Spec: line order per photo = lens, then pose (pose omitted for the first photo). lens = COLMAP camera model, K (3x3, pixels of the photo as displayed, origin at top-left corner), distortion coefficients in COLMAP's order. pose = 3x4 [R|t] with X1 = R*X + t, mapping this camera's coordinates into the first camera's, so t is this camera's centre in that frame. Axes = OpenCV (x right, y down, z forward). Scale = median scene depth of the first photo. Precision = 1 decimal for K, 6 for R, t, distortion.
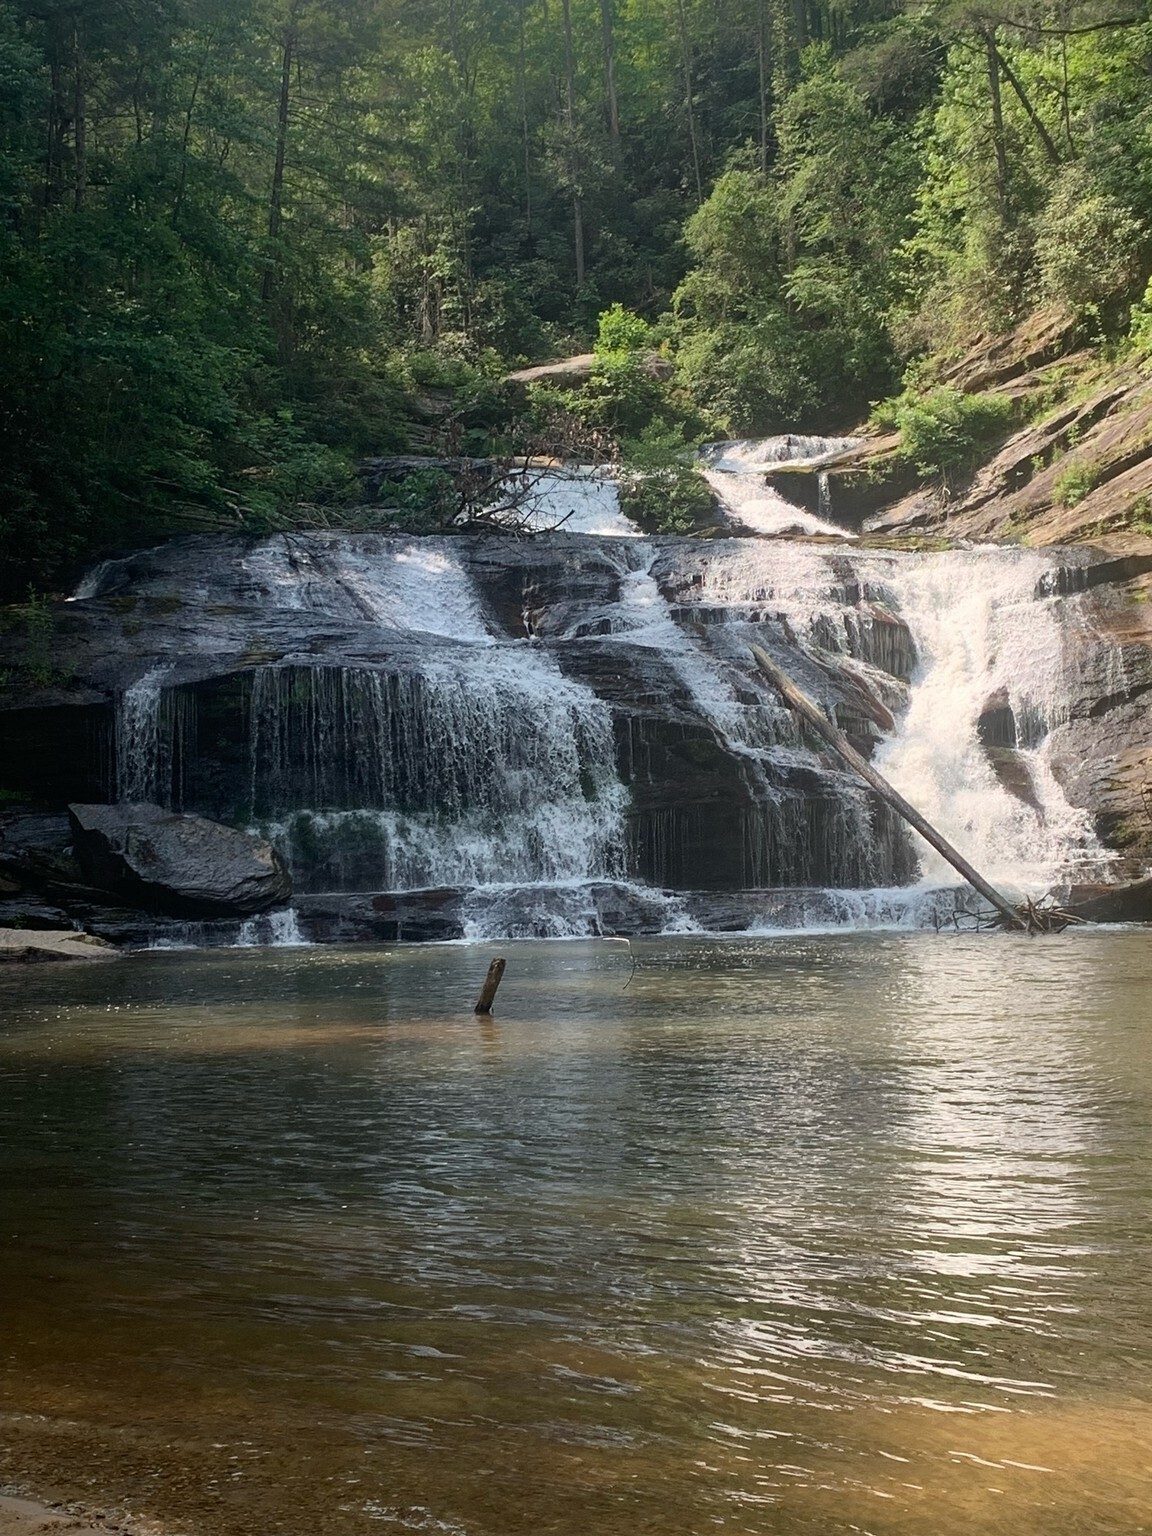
lens RADIAL K [[2207.0, 0, 576.0], [0, 2207.0, 768.0], [0, 0, 1]] dist [0.167072, 0.002655]
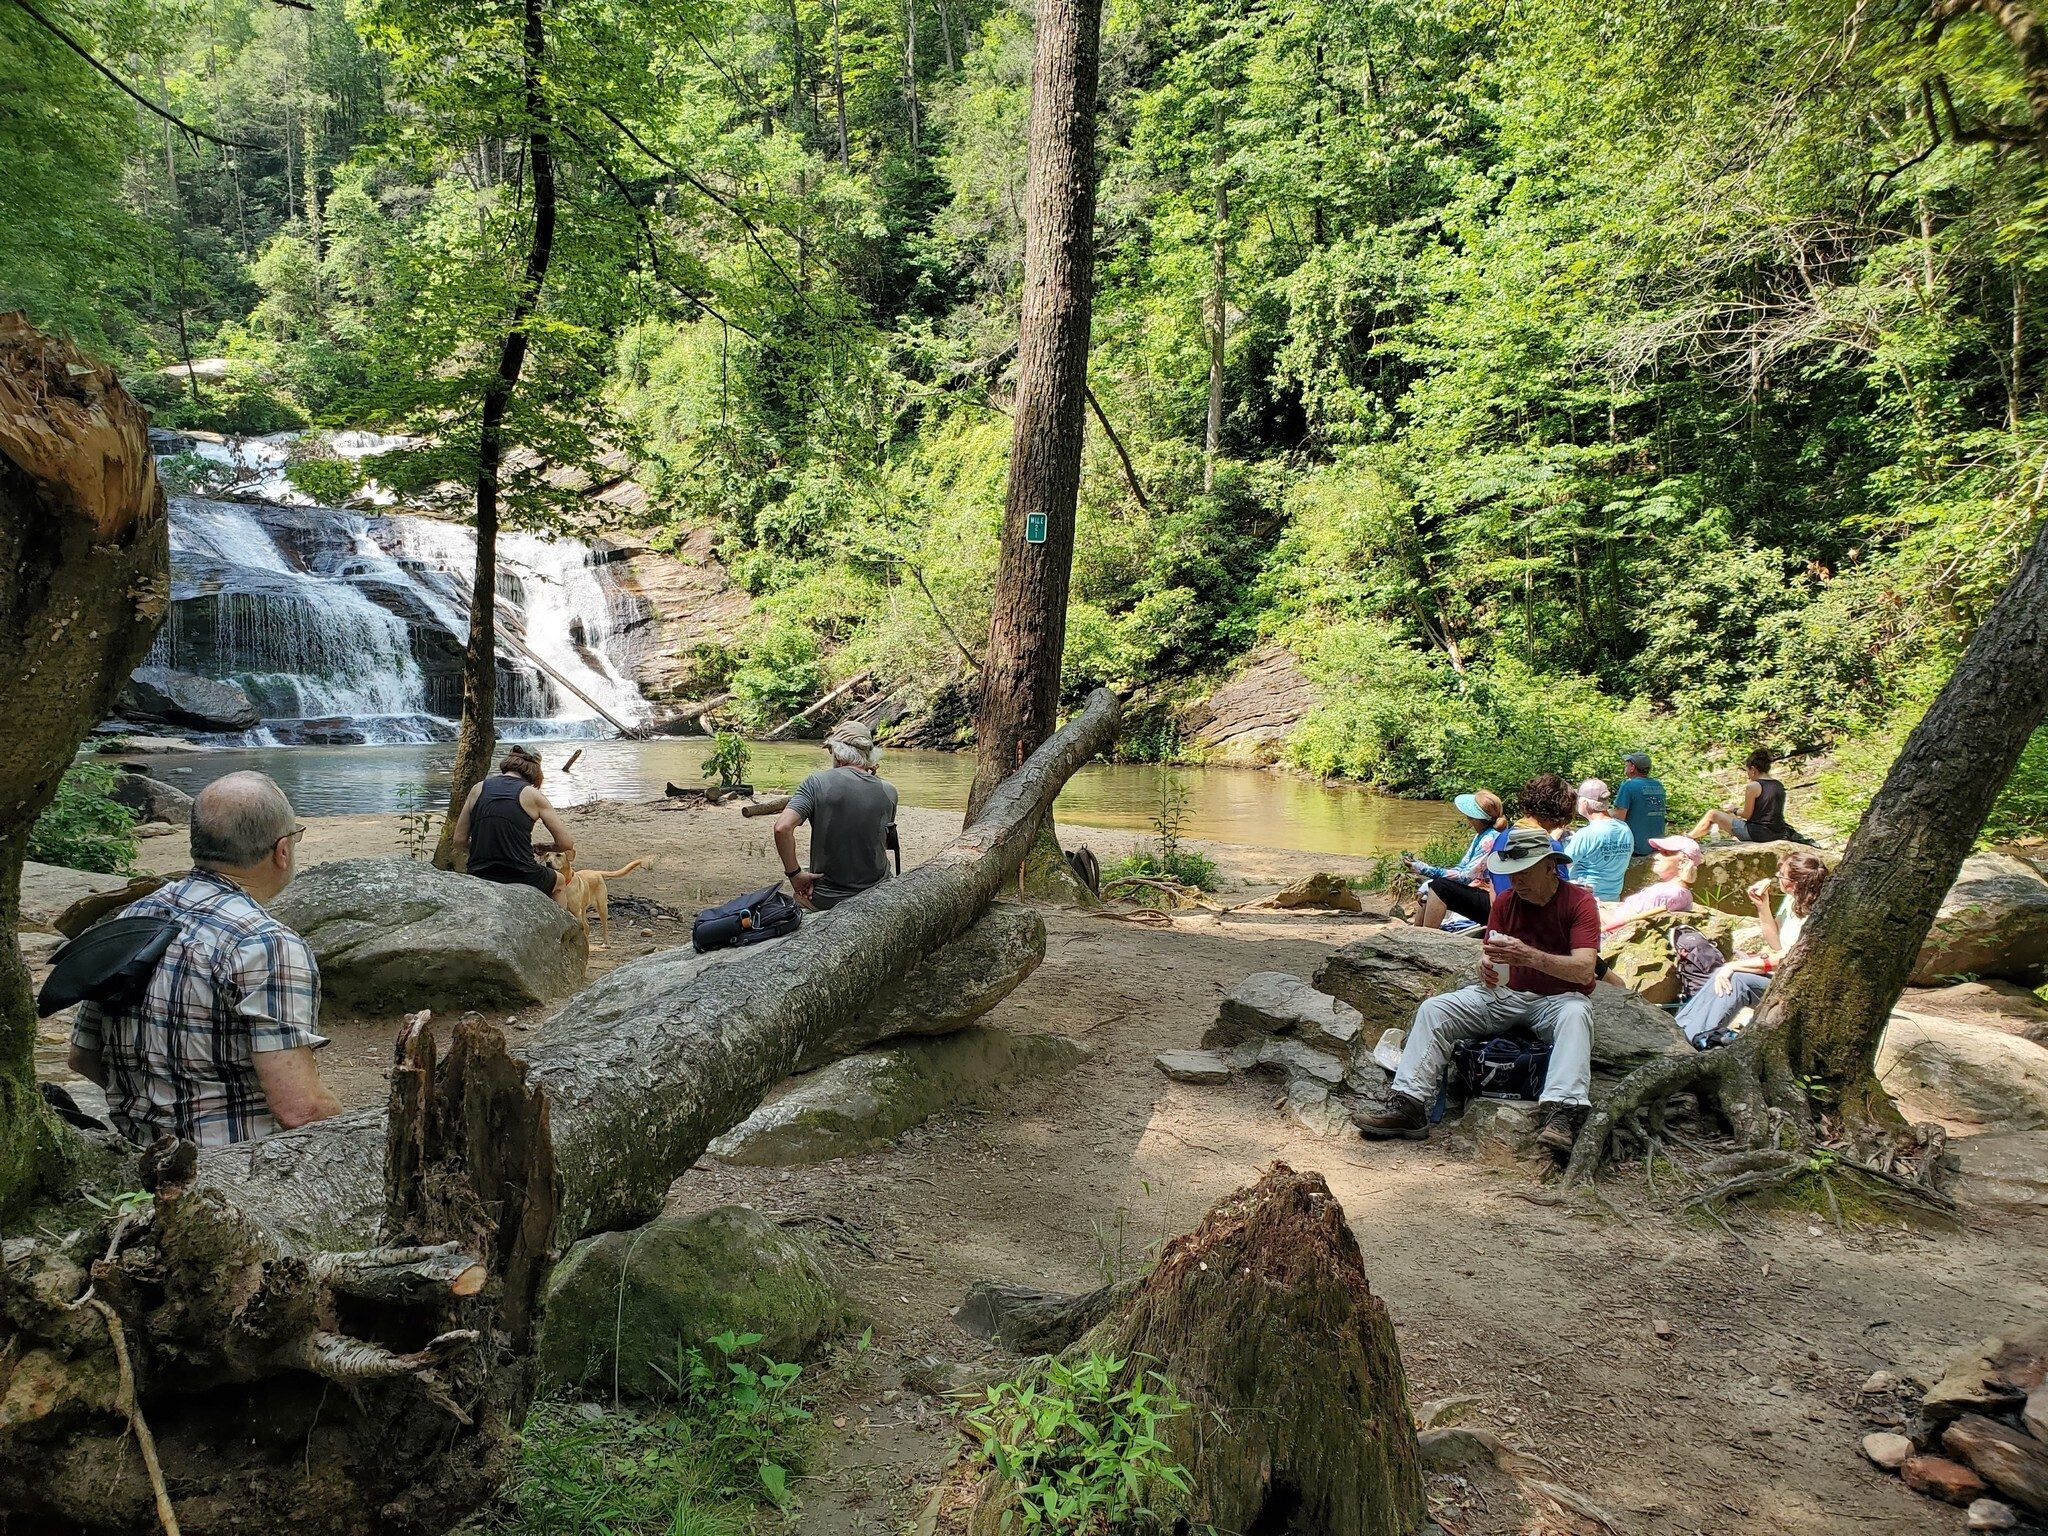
lens RADIAL K [[1632.6, 0, 1024.0], [0, 1632.6, 768.0], [0, 0, 1]] dist [-0.006034, -0.001241]
pose [[0.810117, -0.006321, 0.586234, -0.329864], [-0.043603, 0.996523, 0.071000, -0.021763], [-0.584645, -0.083080, 0.807024, -0.384755]]
